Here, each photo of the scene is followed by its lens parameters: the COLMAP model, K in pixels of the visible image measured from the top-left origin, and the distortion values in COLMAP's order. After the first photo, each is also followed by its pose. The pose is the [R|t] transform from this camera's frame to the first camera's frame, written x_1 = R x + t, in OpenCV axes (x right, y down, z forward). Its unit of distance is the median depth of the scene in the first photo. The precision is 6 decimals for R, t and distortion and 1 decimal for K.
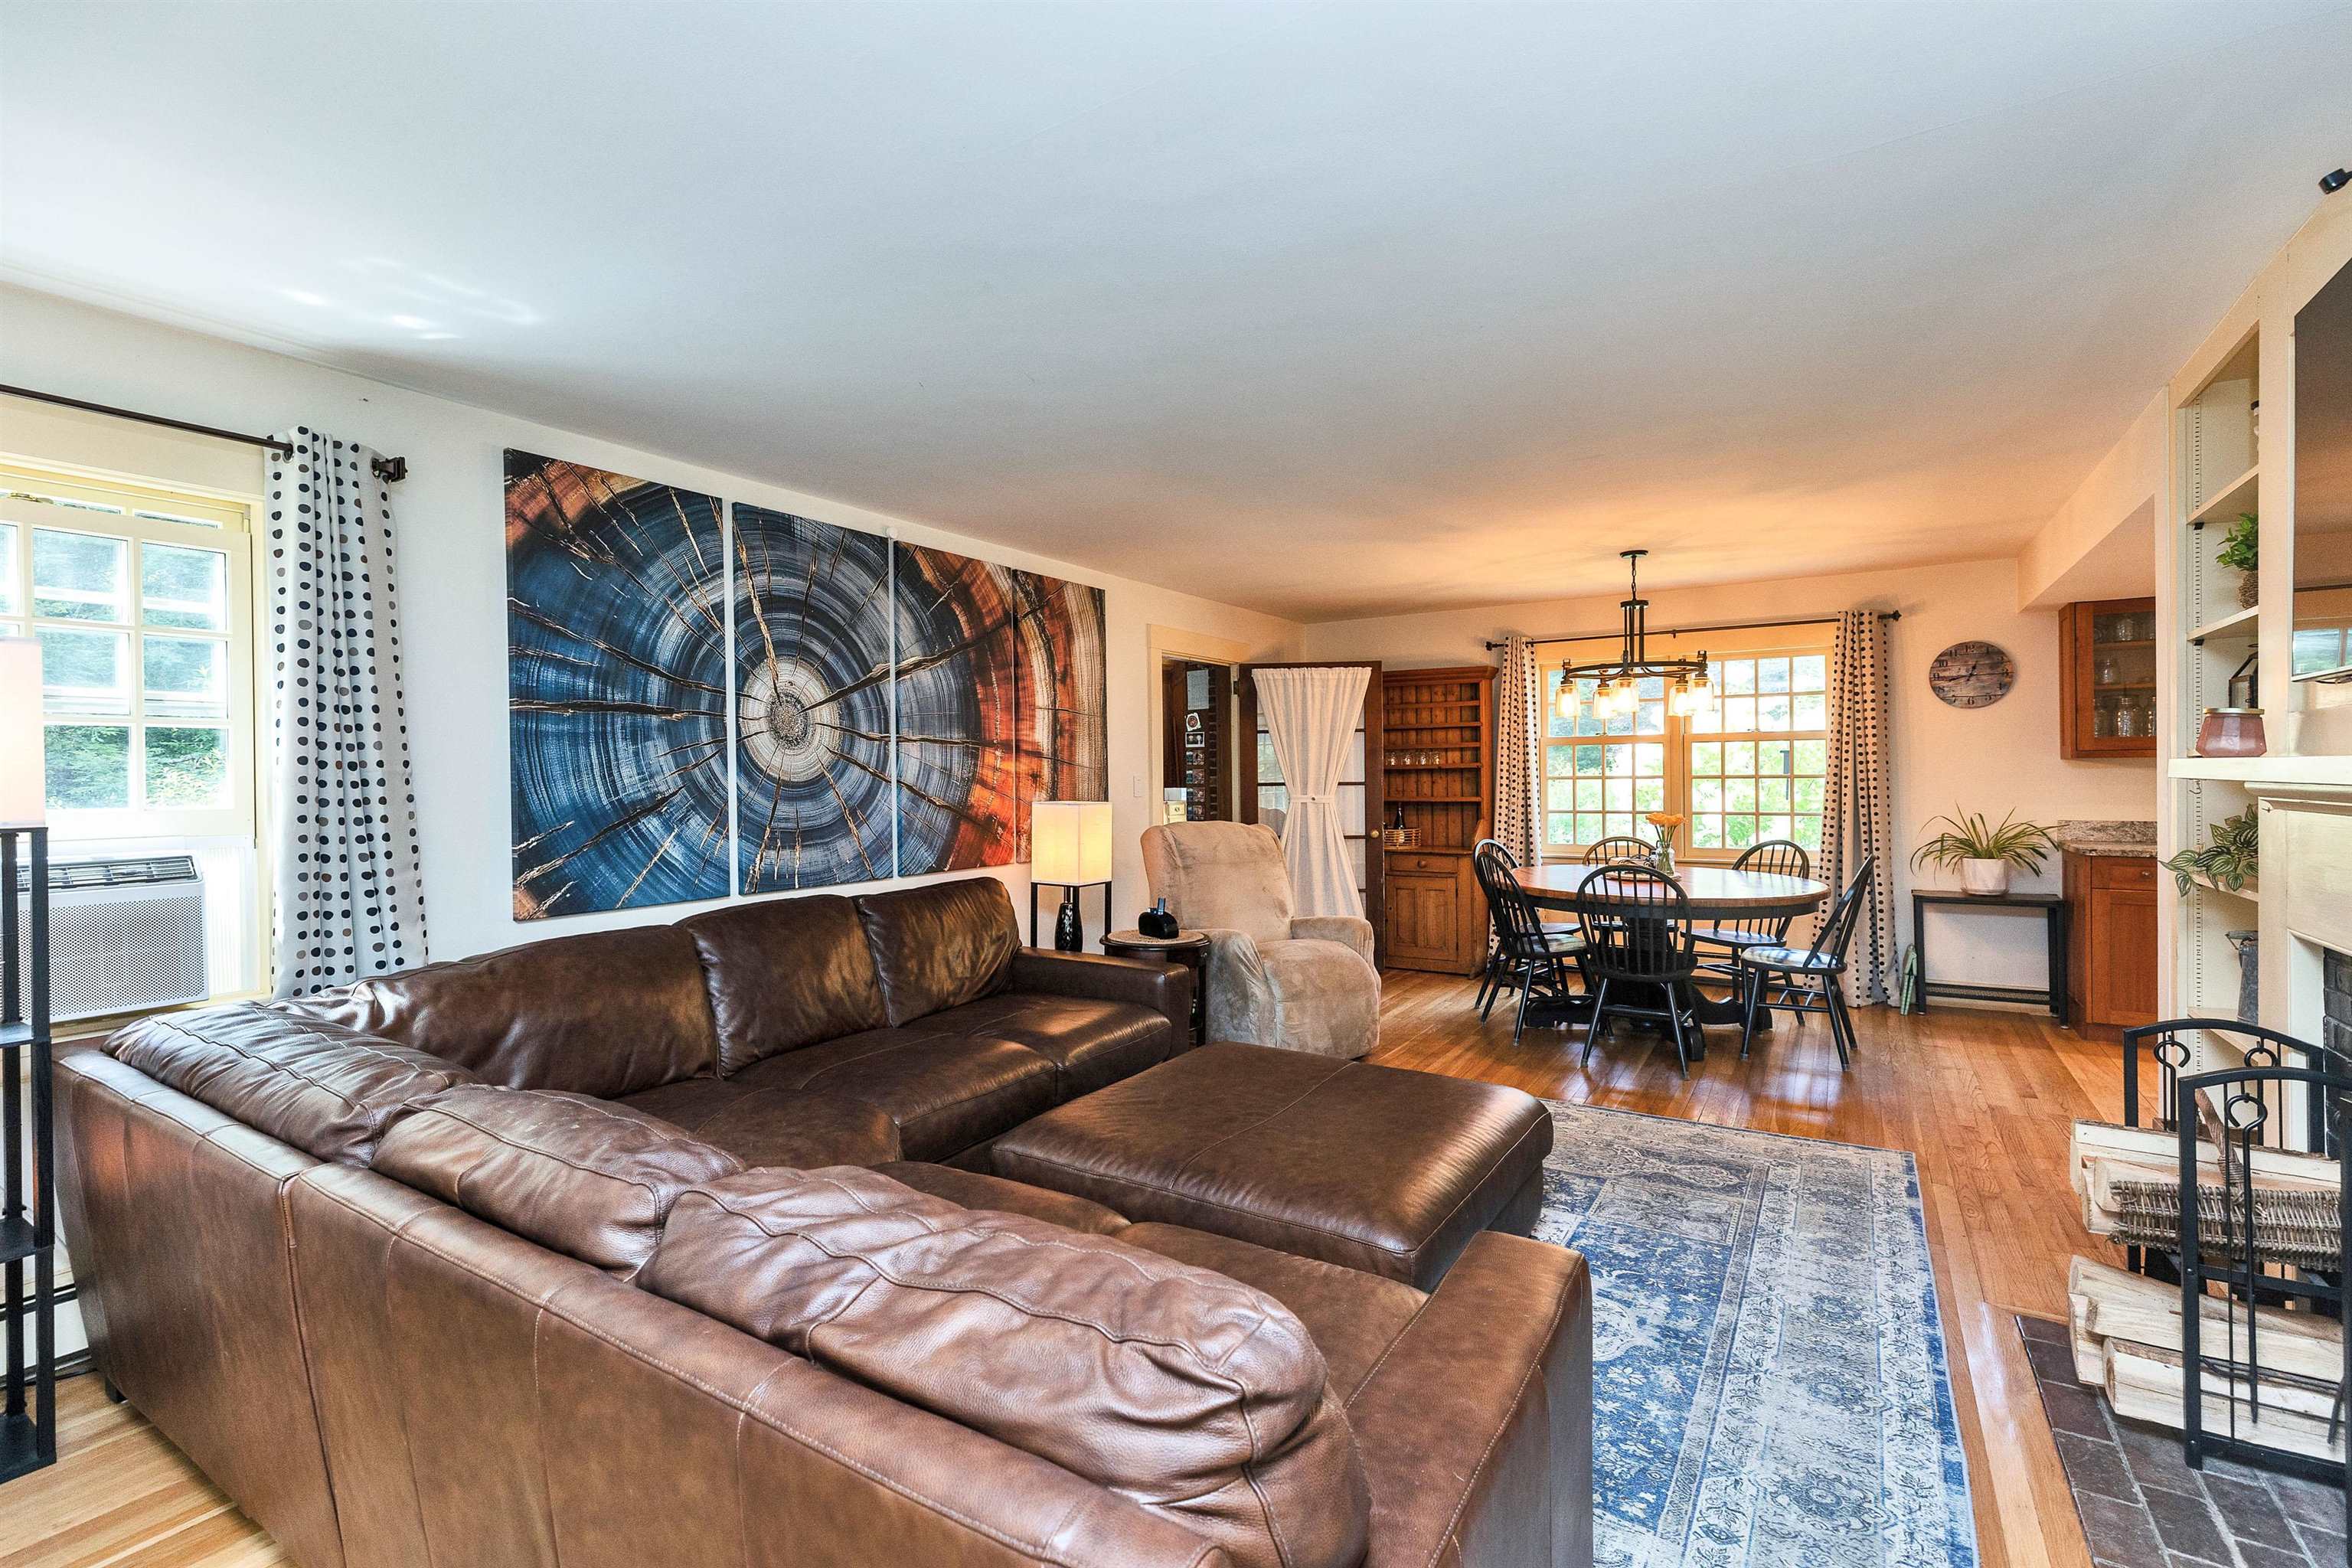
lens RADIAL K [[1057.2, 0, 1156.5], [0, 1057.2, 775.9], [0, 0, 1]] dist [-0.001067, 0.001069]
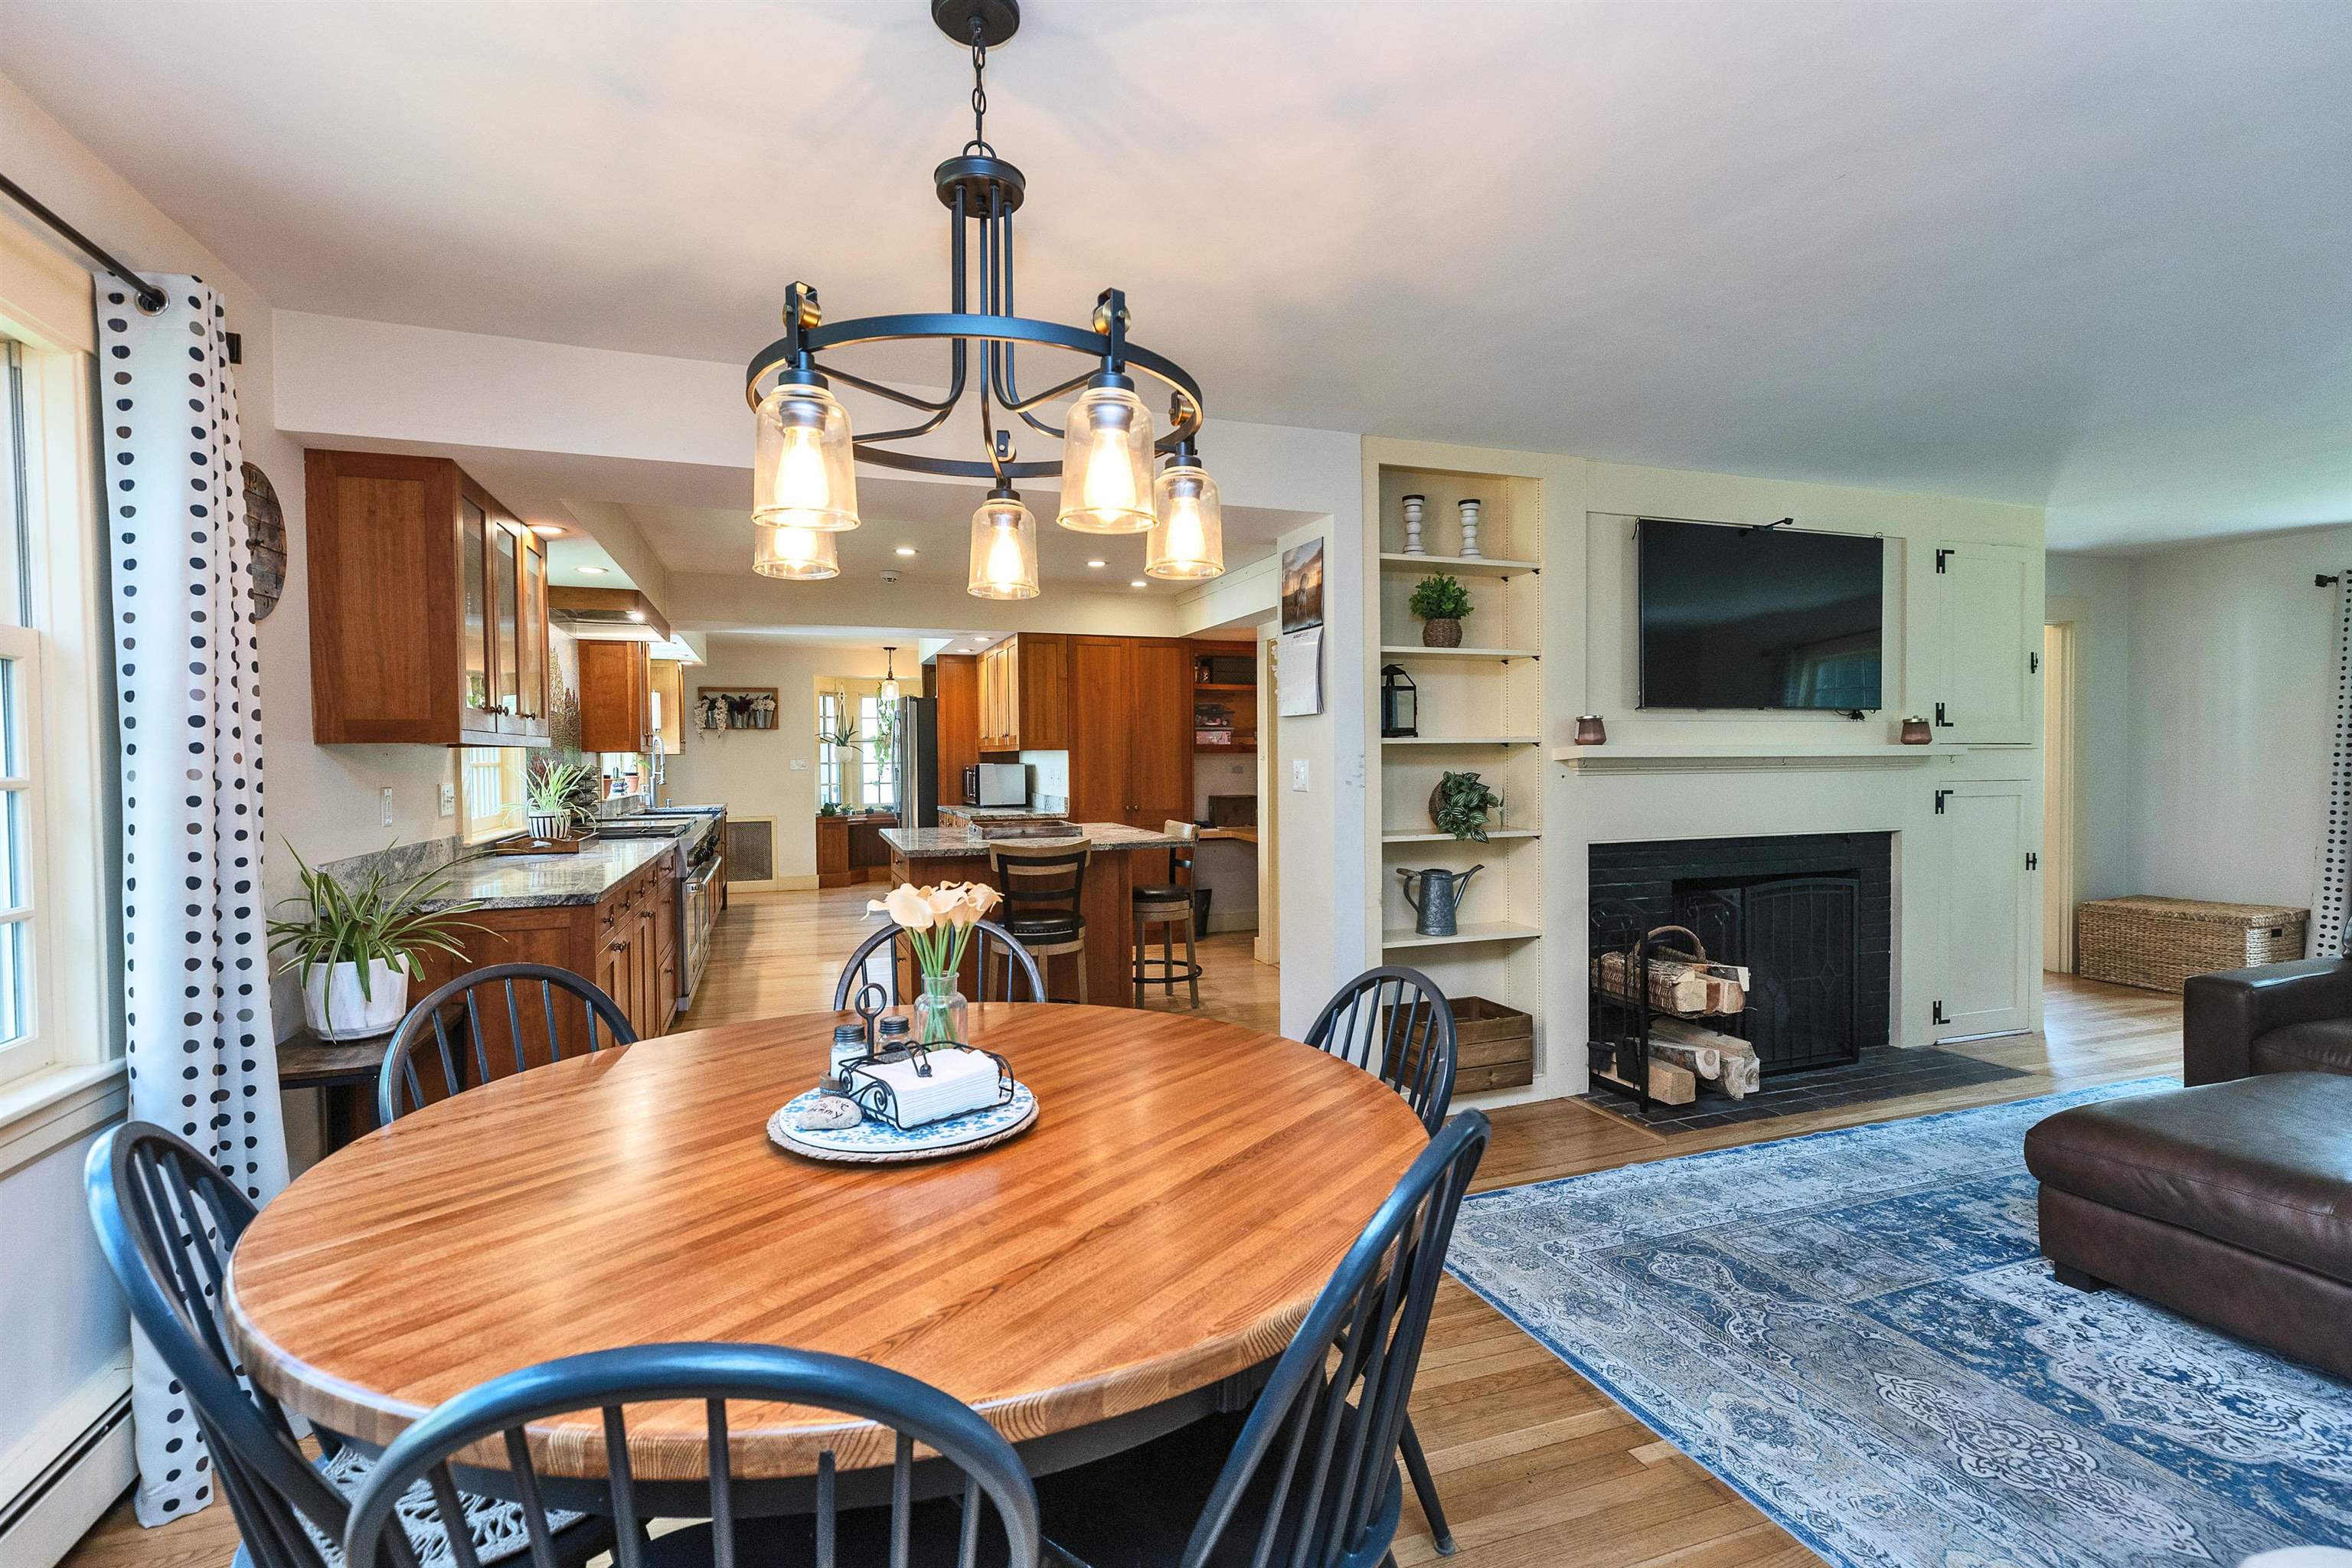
lens RADIAL K [[1057.2, 0, 1170.2], [0, 1057.2, 773.0], [0, 0, 1]] dist [-0.001067, 0.001069]
pose [[-0.794507, -0.002263, 0.607251, 0.296871], [0.011003, 0.999775, 0.018121, -0.005778], [-0.607155, 0.021079, -0.794304, 1.556766]]
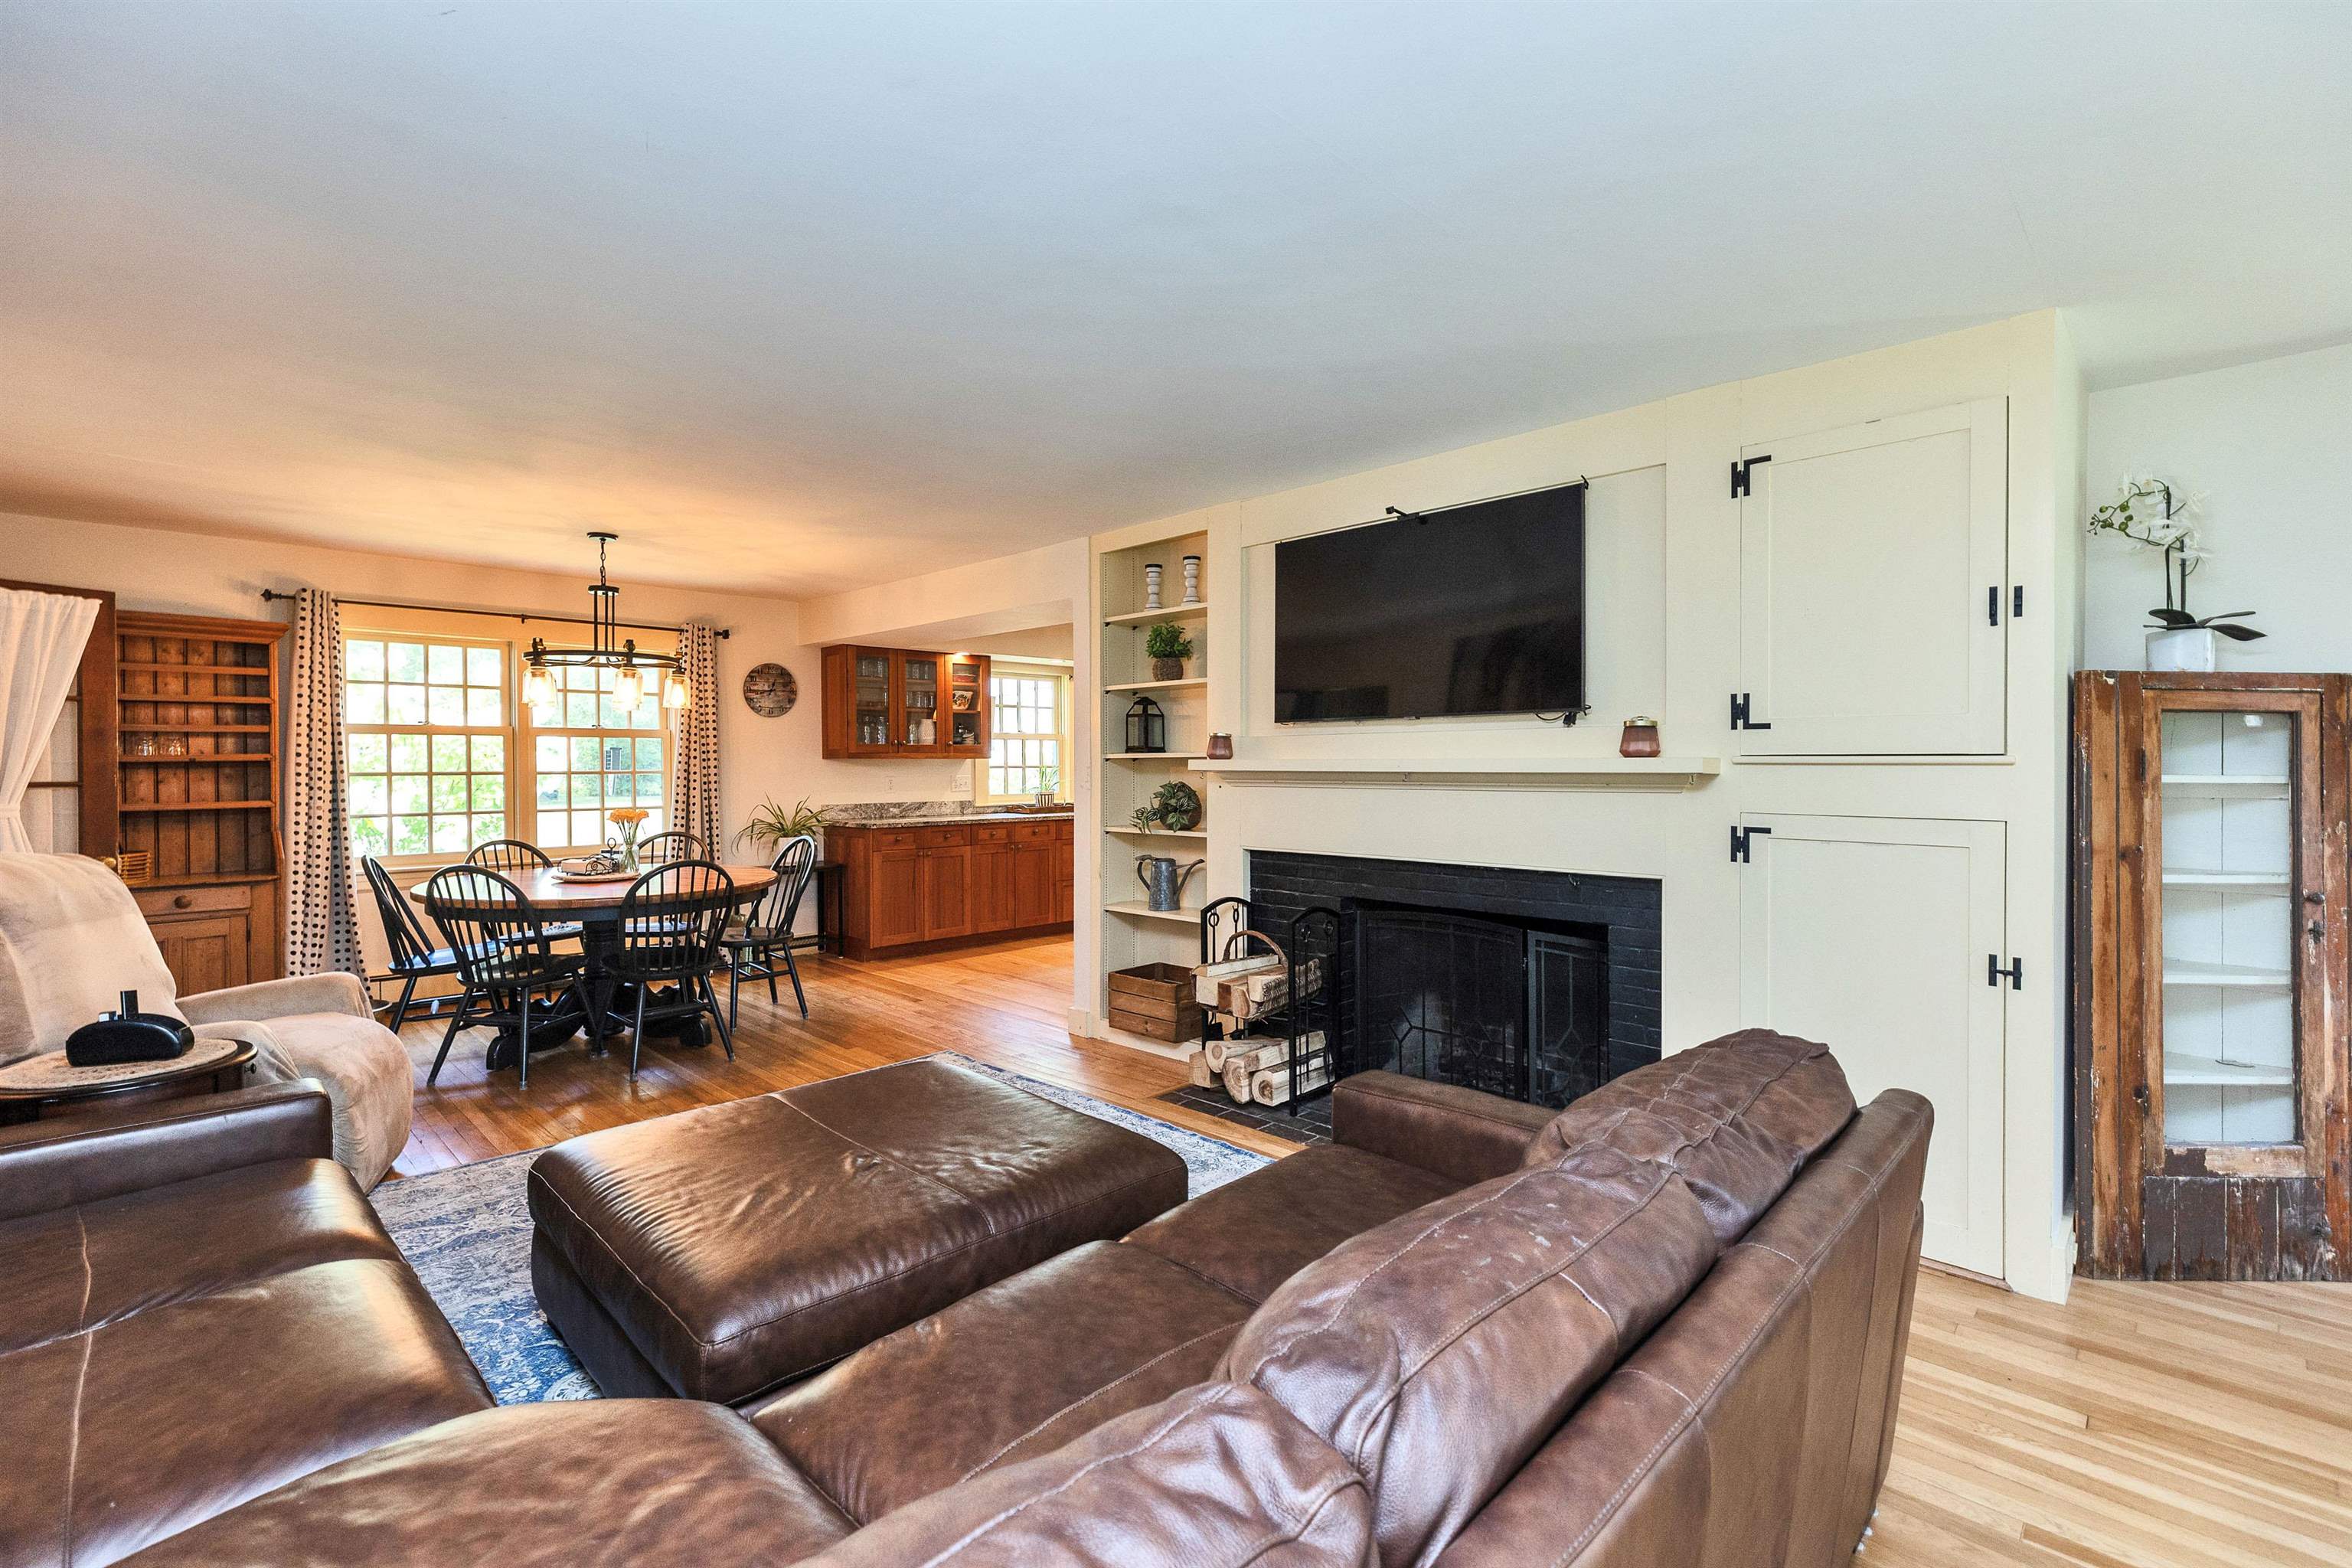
lens RADIAL K [[1057.2, 0, 1186.8], [0, 1057.2, 774.8], [0, 0, 1]] dist [-0.001067, 0.001069]
pose [[0.194473, -0.002662, 0.980904, -0.483362], [0.002671, 0.999994, 0.002184, 0.003432], [-0.980904, 0.002195, 0.194479, 0.388668]]
